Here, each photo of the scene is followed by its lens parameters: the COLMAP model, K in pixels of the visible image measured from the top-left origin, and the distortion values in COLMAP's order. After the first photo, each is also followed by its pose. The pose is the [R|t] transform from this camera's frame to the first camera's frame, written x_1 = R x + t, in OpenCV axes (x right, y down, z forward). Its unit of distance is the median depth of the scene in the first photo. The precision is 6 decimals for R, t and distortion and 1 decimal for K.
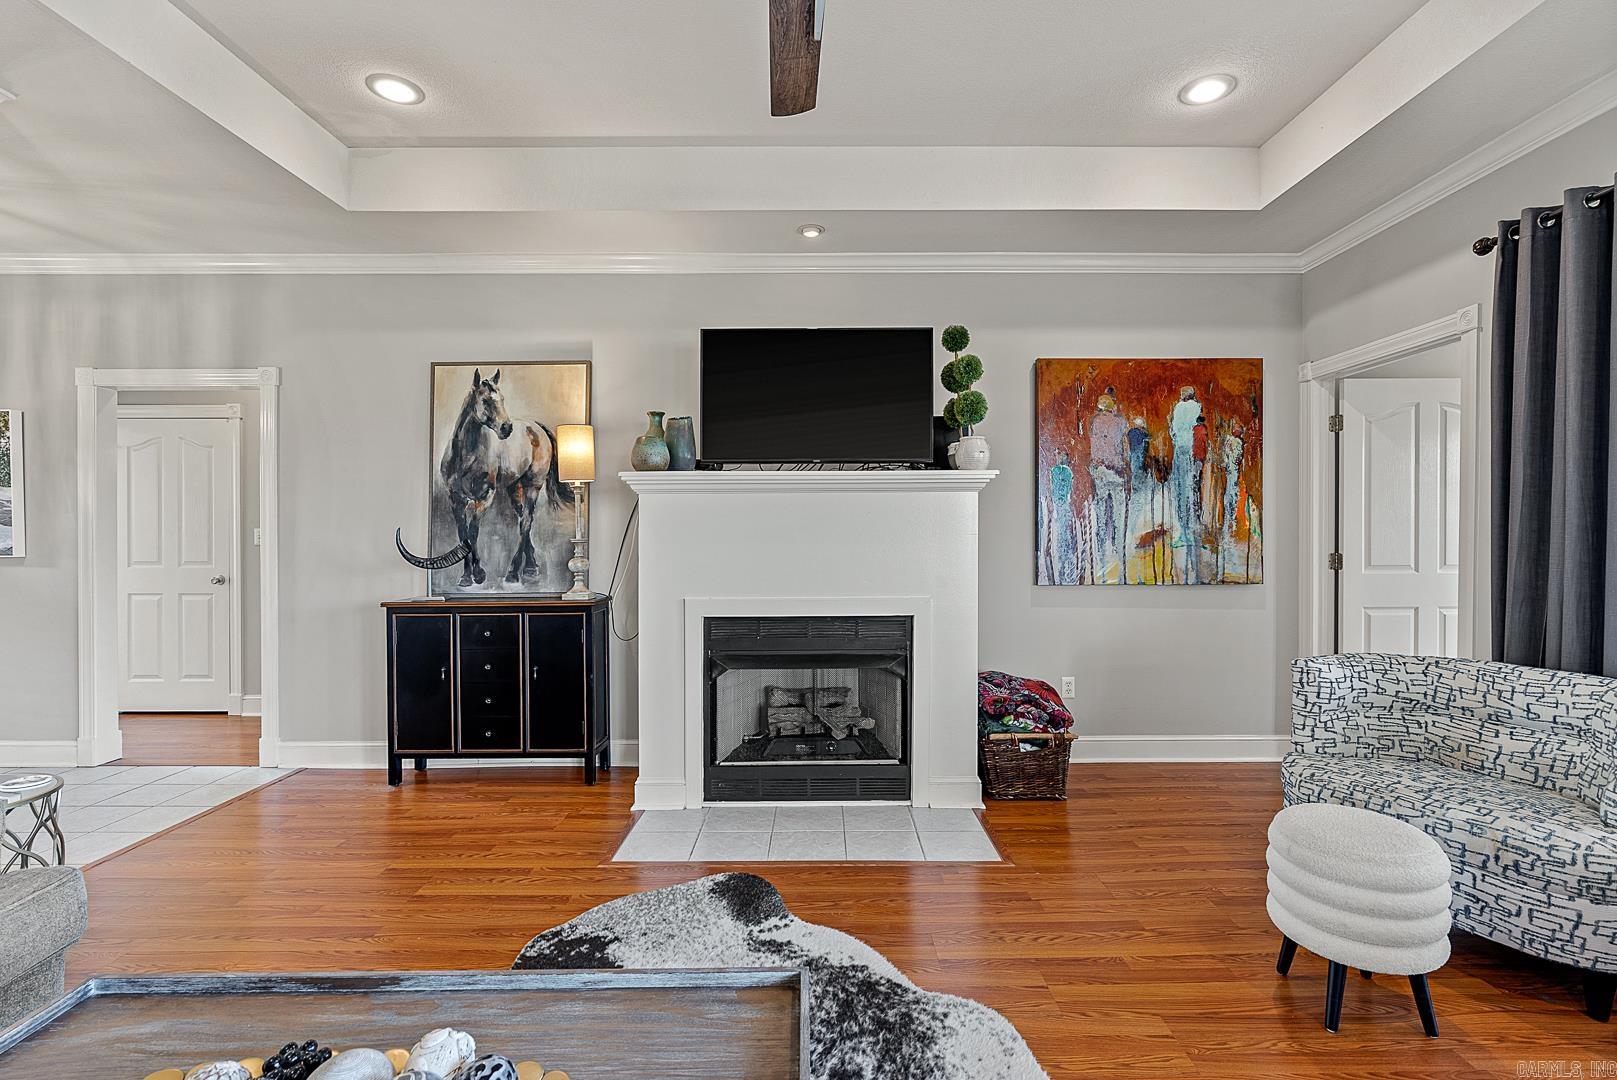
lens RADIAL K [[739.5, 0, 825.6], [0, 739.5, 549.6], [0, 0, 1]] dist [-0.012887, 0.003904]
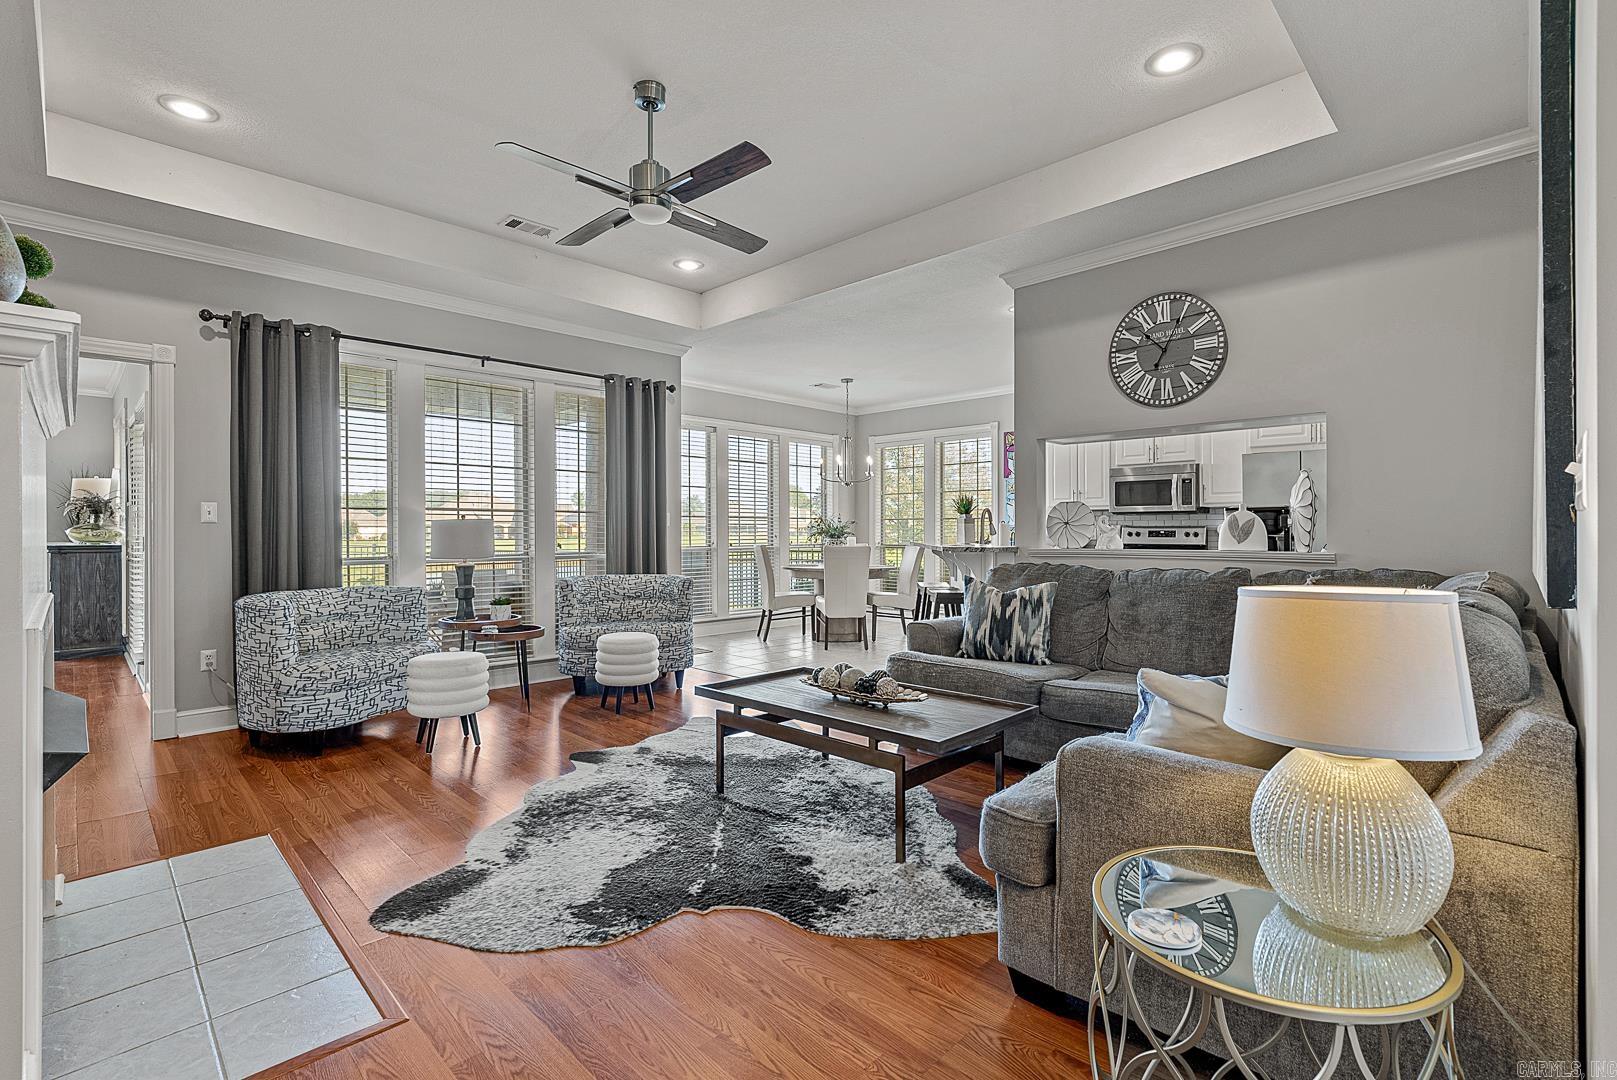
lens RADIAL K [[739.5, 0, 805.4], [0, 739.5, 529.0], [0, 0, 1]] dist [-0.012887, 0.003904]
pose [[-0.698370, 0.005416, 0.715716, -0.707587], [0.017643, 0.999798, 0.009650, 0.012238], [-0.715519, 0.019367, -0.698325, 0.848673]]
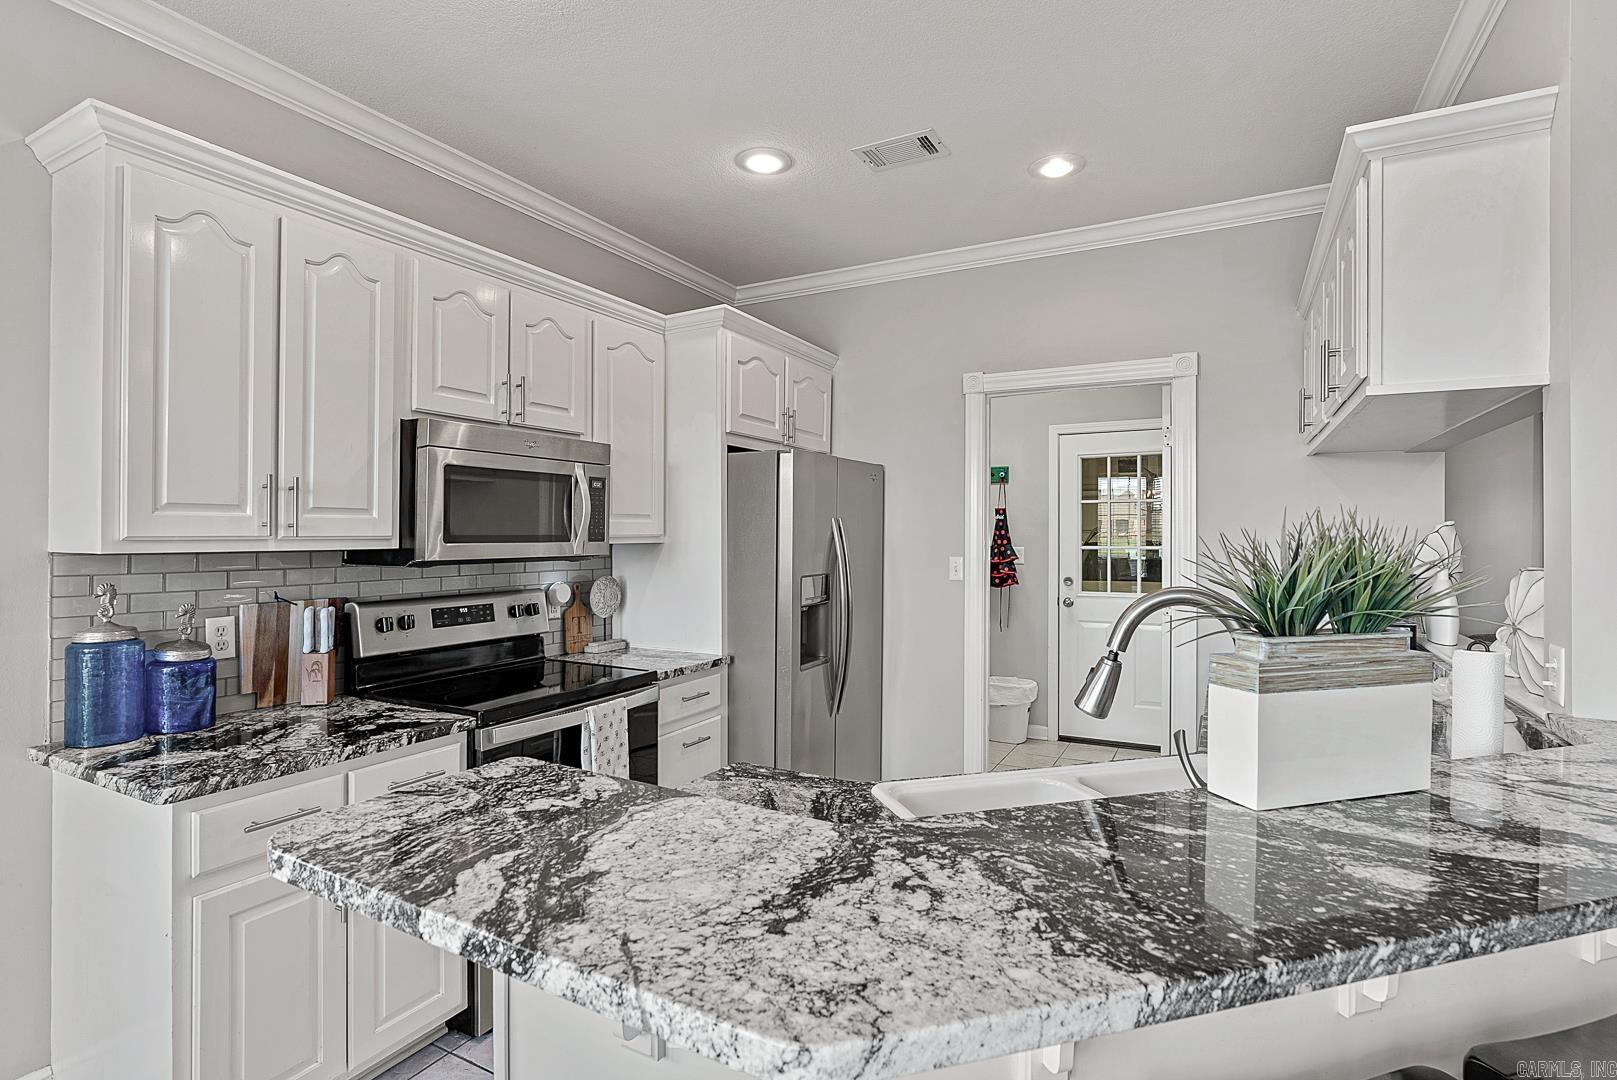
lens RADIAL K [[785.7, 0, 812.9], [0, 785.7, 538.3], [0, 0, 1]] dist [-0.010358, 0.000711]
pose [[-0.483958, 0.008610, -0.875049, 0.411350], [-0.017950, 0.999644, 0.019763, -0.031113], [0.874907, 0.025272, -0.483630, -0.382819]]
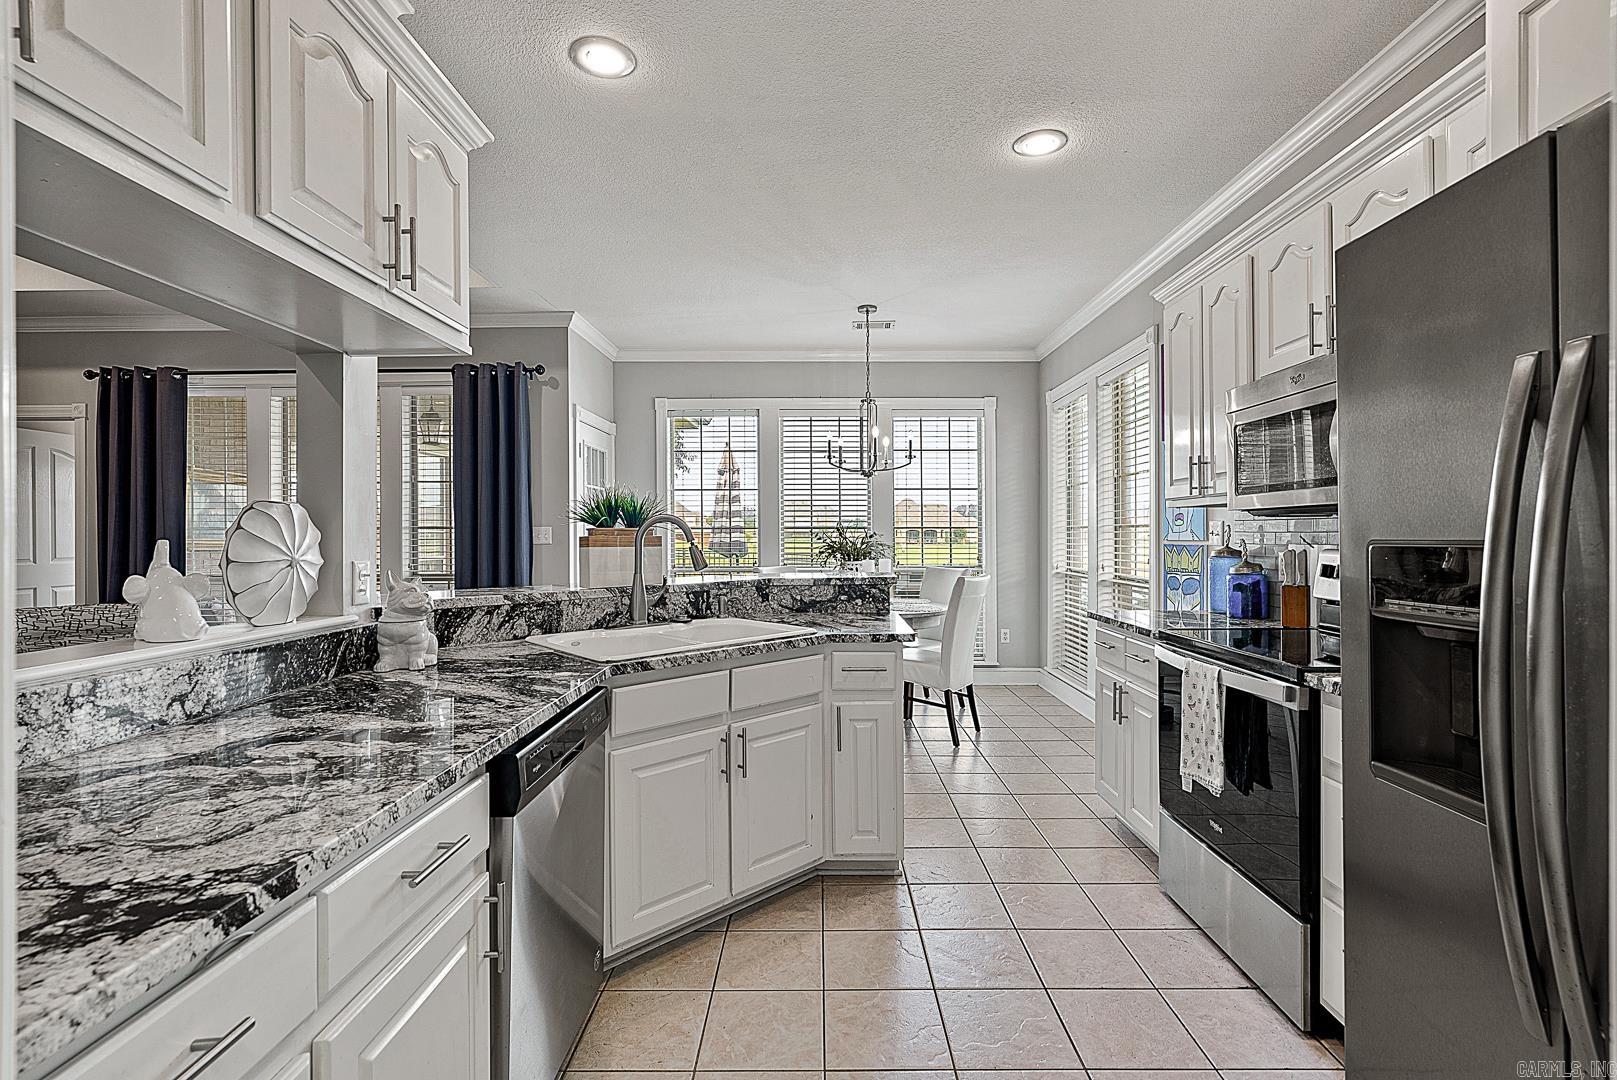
lens RADIAL K [[739.5, 0, 818.6], [0, 739.5, 531.2], [0, 0, 1]] dist [-0.012887, 0.003904]
pose [[0.009163, 0.008234, 0.999924, -0.621952], [0.024585, 0.999662, -0.008457, 0.017624], [-0.999656, 0.024660, 0.008958, -0.559658]]
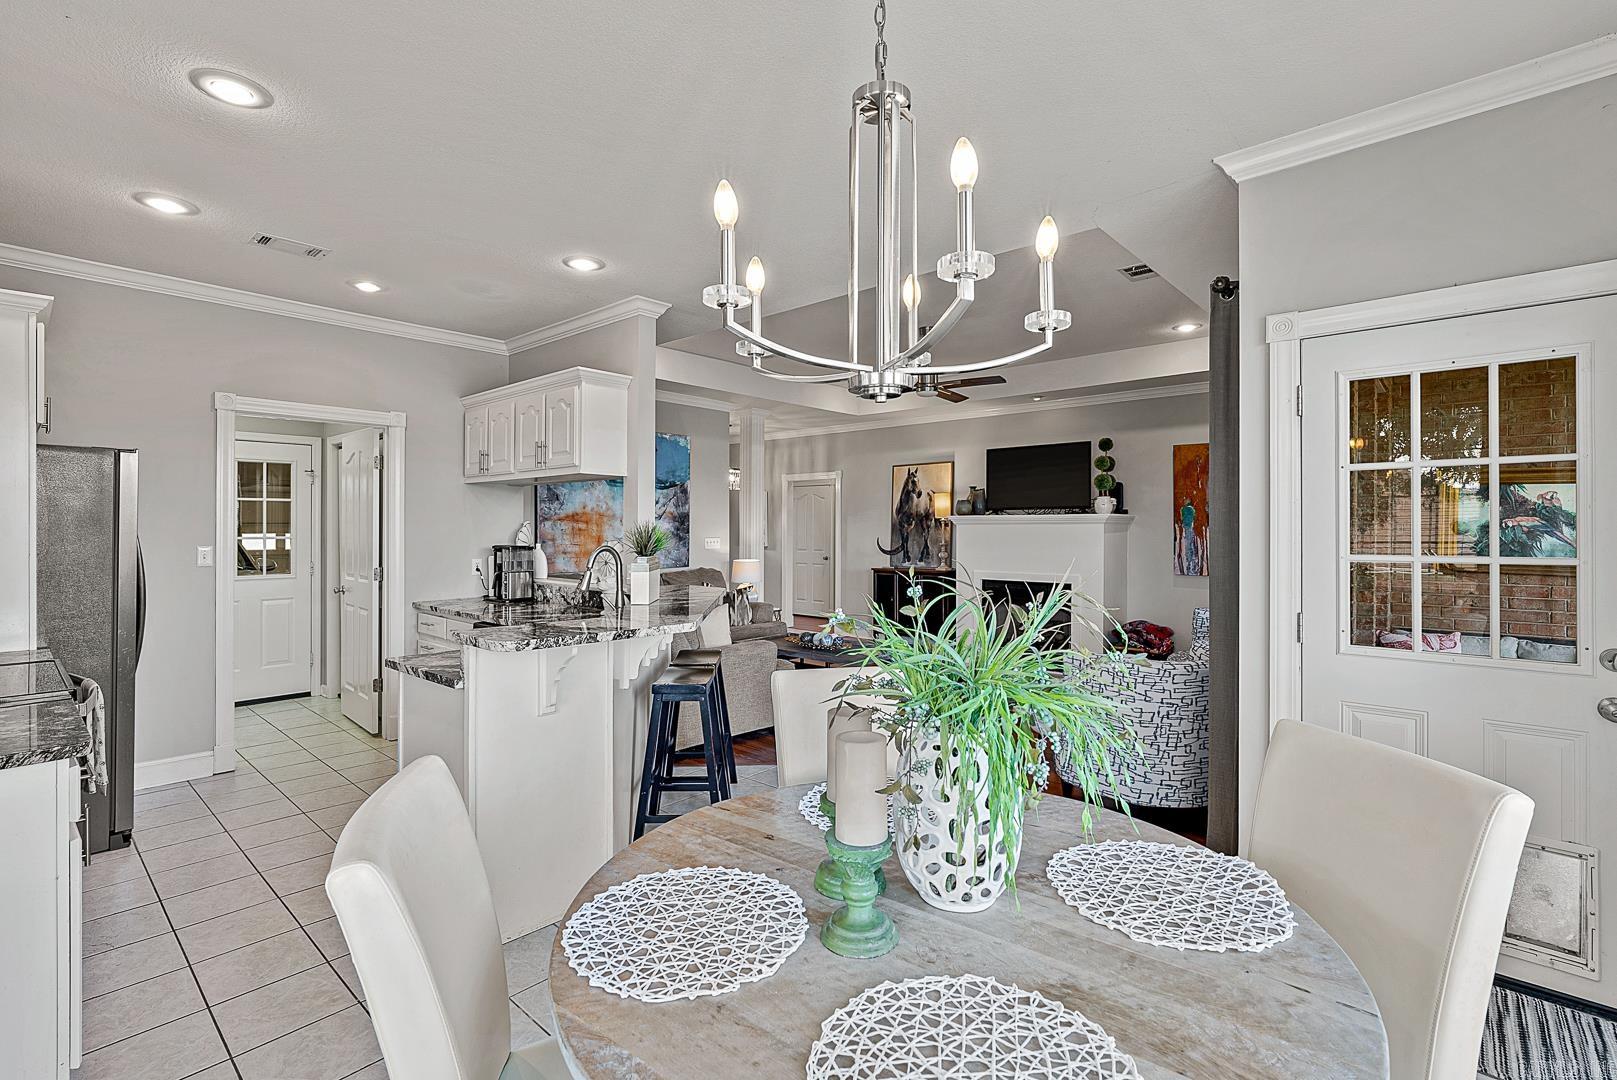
lens RADIAL K [[739.5, 0, 807.3], [0, 739.5, 549.5], [0, 0, 1]] dist [-0.012887, 0.003904]
pose [[0.736927, 0.023564, -0.675561, 0.840371], [-0.018986, 0.999719, 0.014160, -0.019348], [0.675706, 0.002391, 0.737168, -0.891463]]
